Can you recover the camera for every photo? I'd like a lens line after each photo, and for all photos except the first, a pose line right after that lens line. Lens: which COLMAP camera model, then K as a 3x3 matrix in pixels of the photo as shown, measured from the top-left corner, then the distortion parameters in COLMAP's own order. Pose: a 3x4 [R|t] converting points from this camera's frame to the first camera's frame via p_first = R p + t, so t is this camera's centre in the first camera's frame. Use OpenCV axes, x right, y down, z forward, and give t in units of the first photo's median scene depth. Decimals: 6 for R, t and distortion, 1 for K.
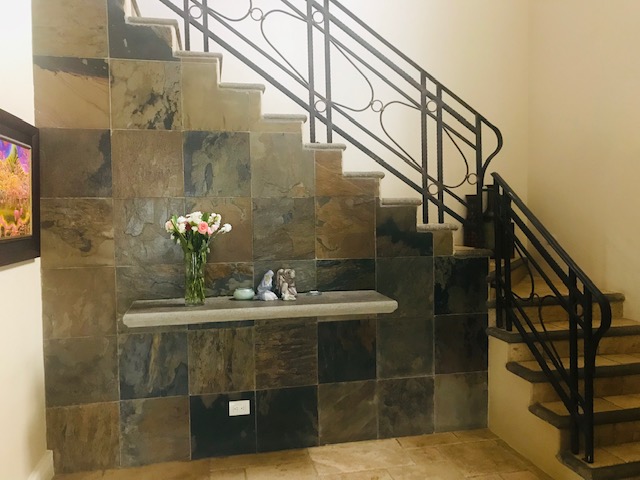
lens RADIAL K [[524.1, 0, 315.7], [0, 524.1, 237.6], [0, 0, 1]] dist [0.037628, -0.054337]
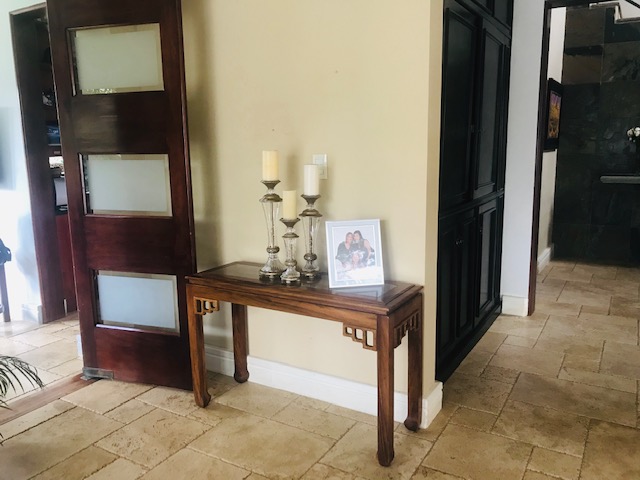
lens RADIAL K [[524.1, 0, 300.3], [0, 524.1, 240.0], [0, 0, 1]] dist [0.037628, -0.054337]
pose [[0.725694, 0.118586, -0.677720, 0.177735], [-0.011250, 0.986948, 0.160648, 0.061460], [0.687925, -0.108957, 0.717557, -1.123860]]
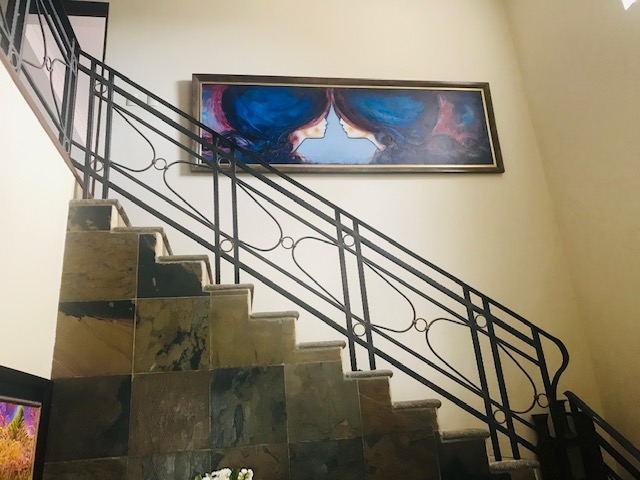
lens RADIAL K [[524.1, 0, 317.0], [0, 524.1, 234.5], [0, 0, 1]] dist [0.037628, -0.054337]
pose [[0.996117, -0.078145, -0.040543, -0.015101], [0.056810, 0.922383, -0.382077, -0.058875], [0.067254, 0.378290, 0.923241, 0.086177]]
